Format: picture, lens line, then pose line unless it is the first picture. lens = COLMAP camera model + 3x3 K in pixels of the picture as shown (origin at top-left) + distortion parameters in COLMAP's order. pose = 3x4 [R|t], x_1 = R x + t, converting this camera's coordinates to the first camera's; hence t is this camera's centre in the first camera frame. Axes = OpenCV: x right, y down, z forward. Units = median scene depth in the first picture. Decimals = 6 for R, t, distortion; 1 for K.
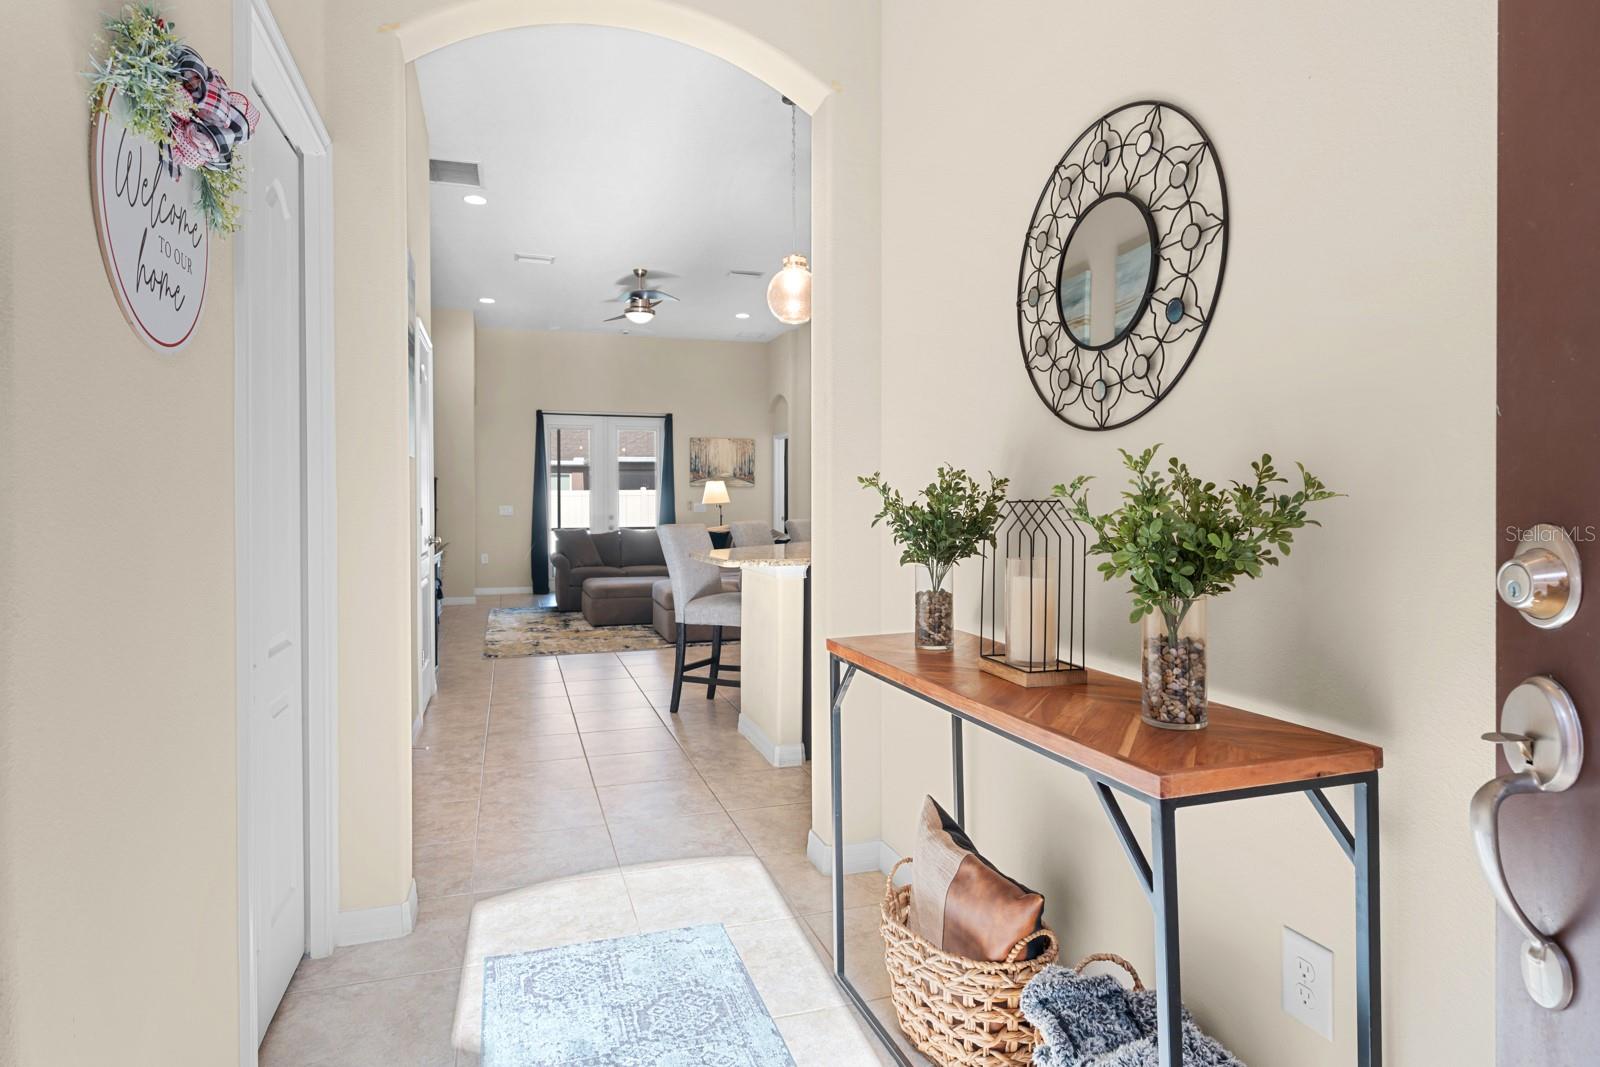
lens RADIAL K [[869.4, 0, 800.7], [0, 869.4, 520.7], [0, 0, 1]] dist [-0.007048, -0.000451]
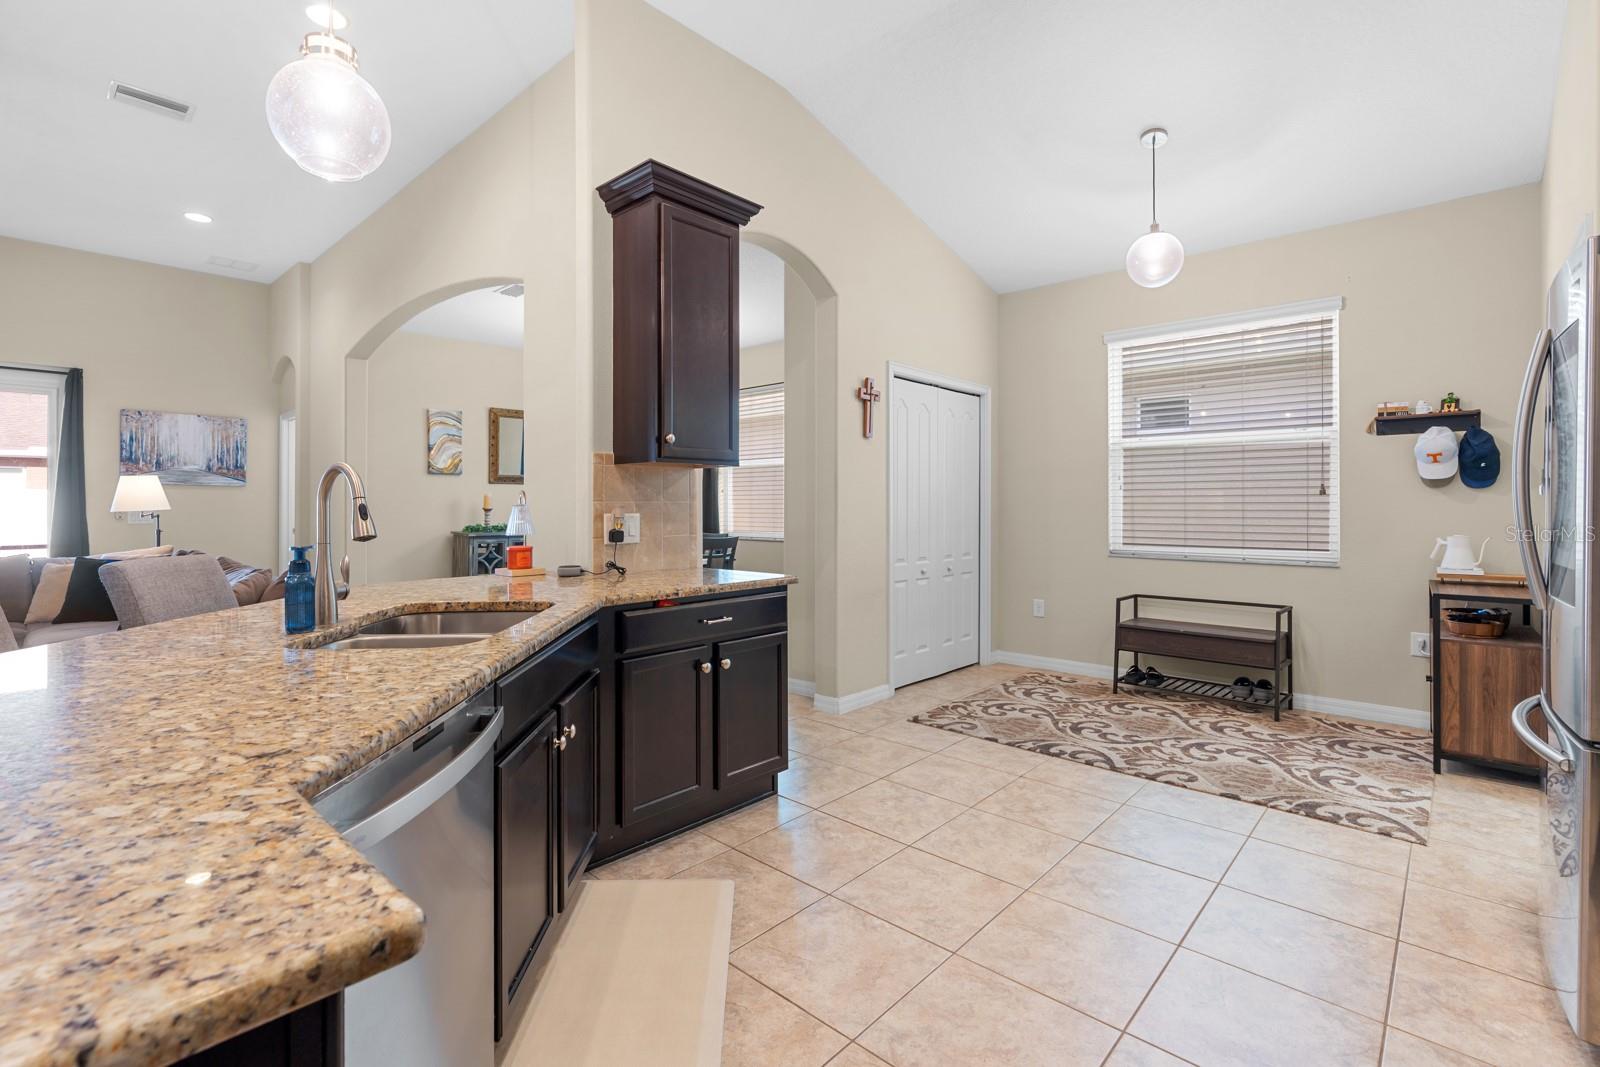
lens RADIAL K [[725.0, 0, 797.7], [0, 725.0, 518.7], [0, 0, 1]] dist [-0.010049, 0.001794]
pose [[0.871003, -0.005435, 0.491247, 0.049070], [0.008105, 0.999962, -0.003307, -0.007467], [-0.491211, 0.006861, 0.871014, 0.280291]]
